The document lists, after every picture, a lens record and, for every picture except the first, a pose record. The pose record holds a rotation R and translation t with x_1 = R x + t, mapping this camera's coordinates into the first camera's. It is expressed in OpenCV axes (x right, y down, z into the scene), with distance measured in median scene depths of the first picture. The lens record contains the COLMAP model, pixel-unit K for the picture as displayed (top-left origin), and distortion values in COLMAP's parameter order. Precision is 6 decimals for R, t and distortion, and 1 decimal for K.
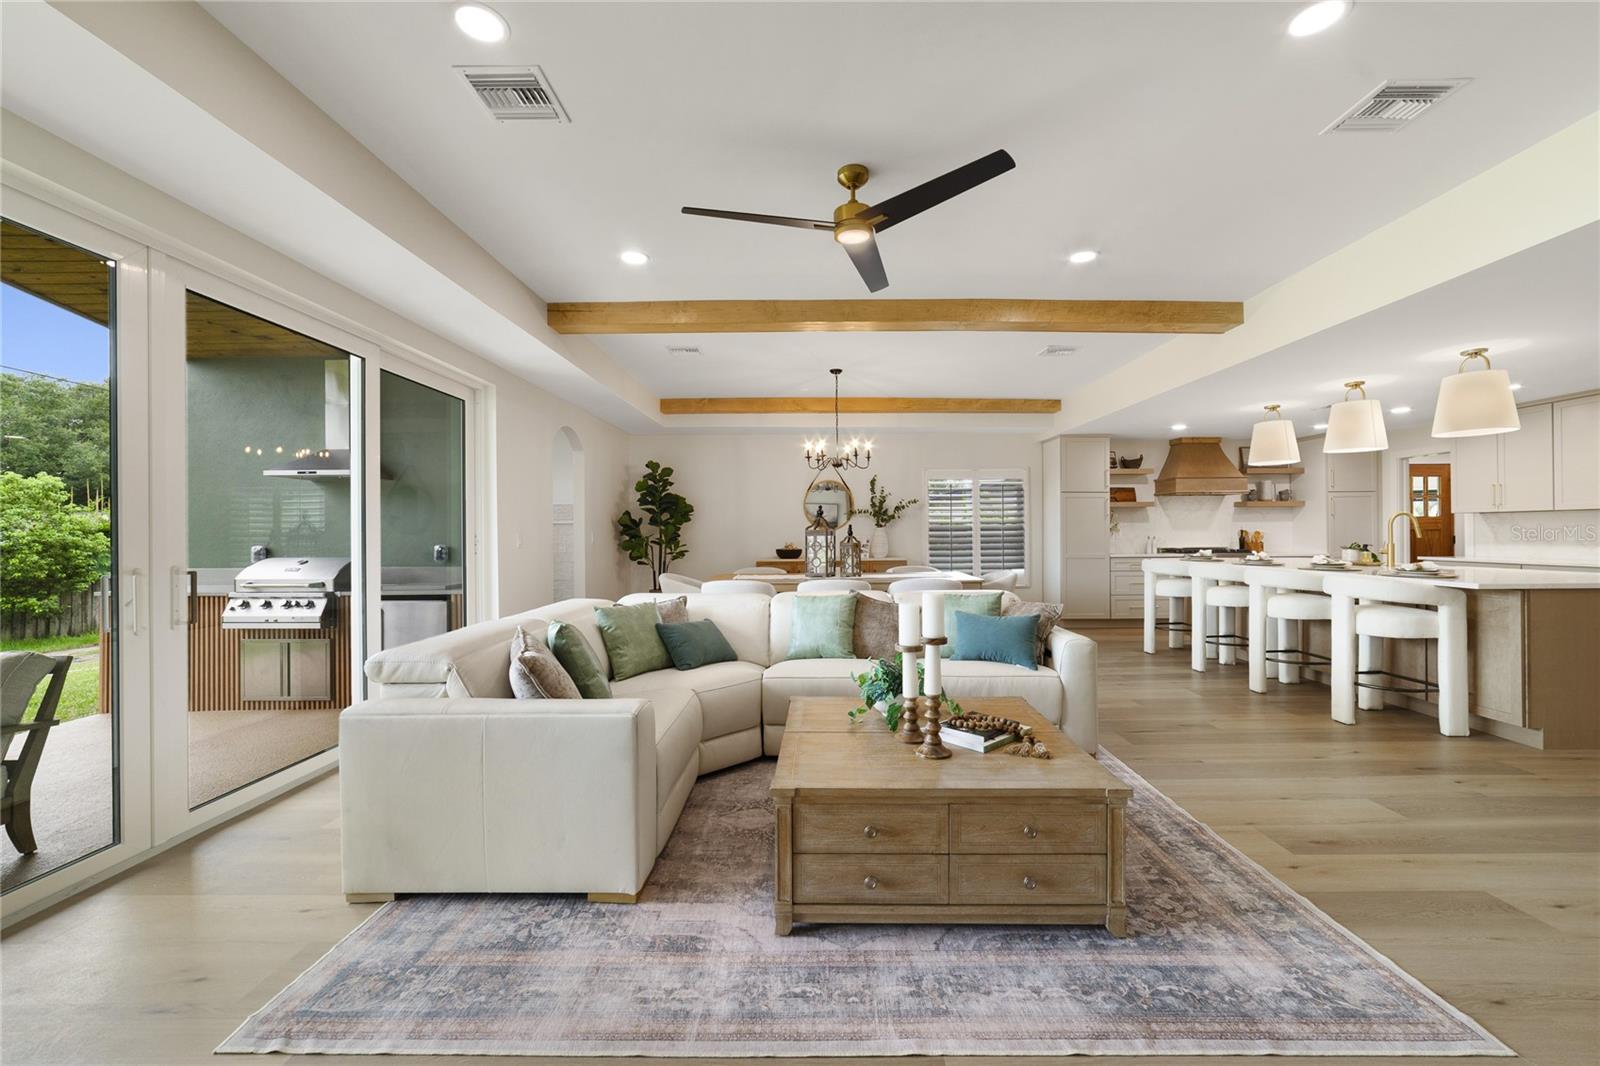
lens RADIAL K [[627.8, 0, 825.5], [0, 627.8, 531.0], [0, 0, 1]] dist [0.000969, 0.000434]
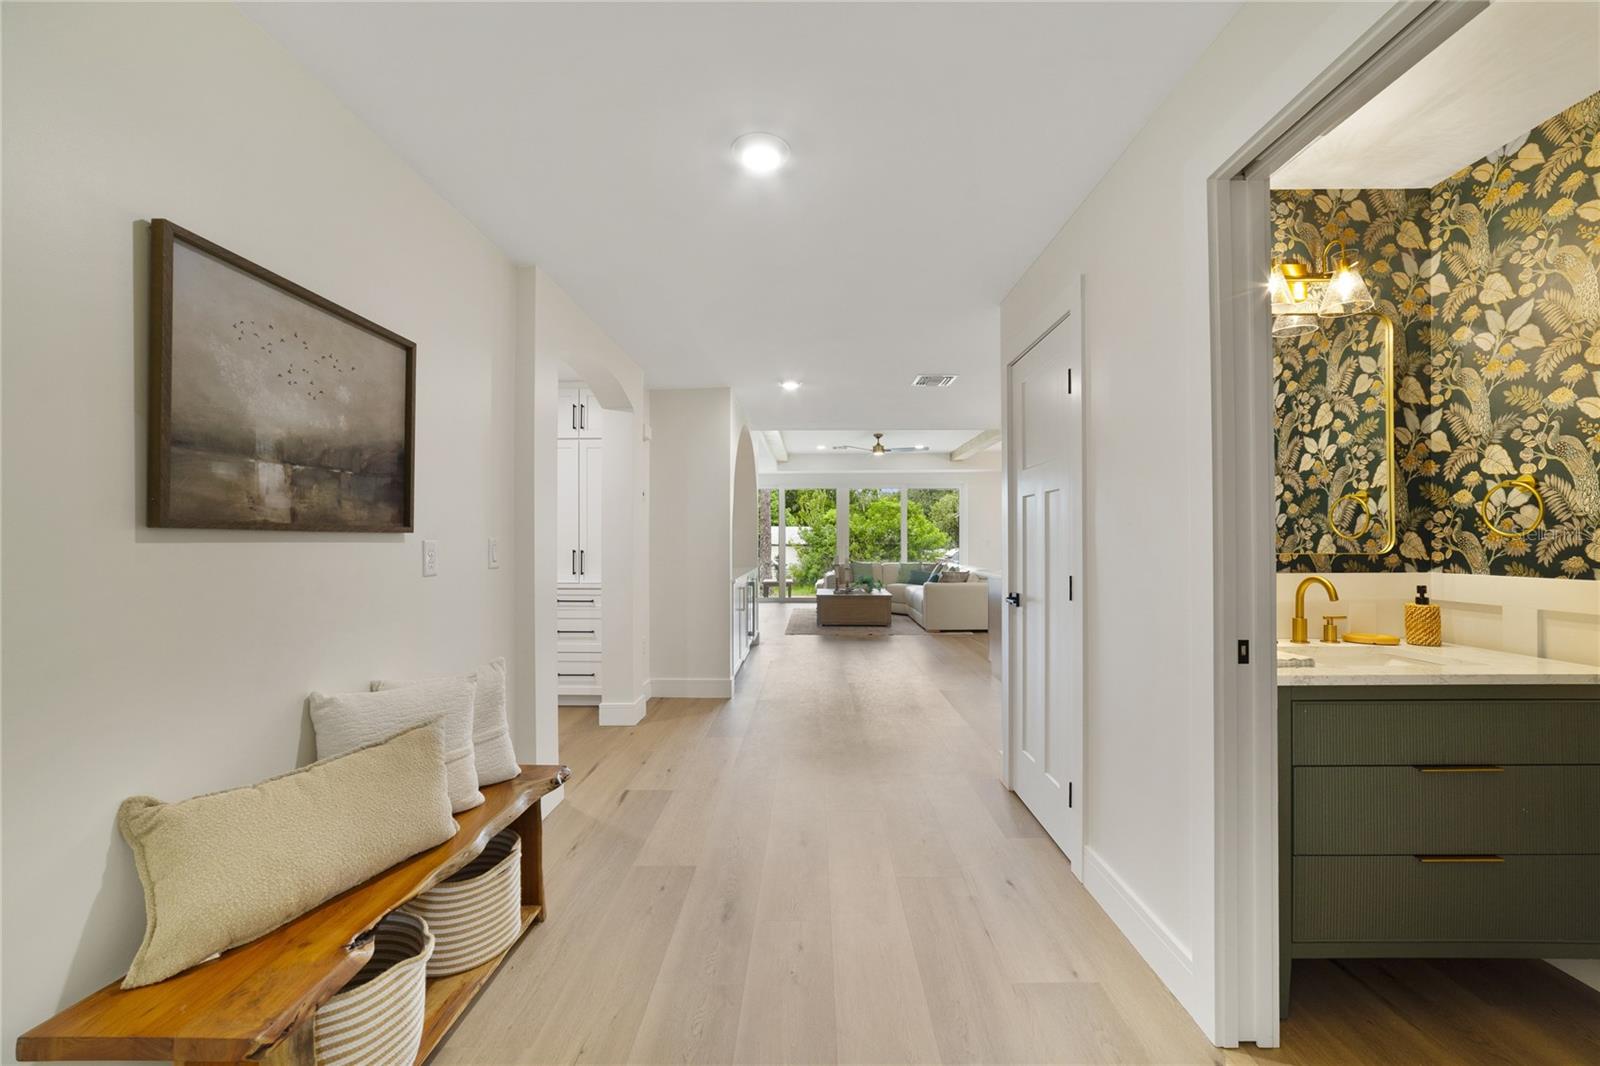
lens RADIAL K [[611.2, 0, 799.6], [0, 611.2, 536.3], [0, 0, 1]] dist [-0.013542, 0.000030]
pose [[-0.032139, 0.001315, -0.999483, 2.246359], [0.002421, 0.999996, 0.001237, -0.015615], [0.999480, -0.002380, -0.032142, 0.447531]]
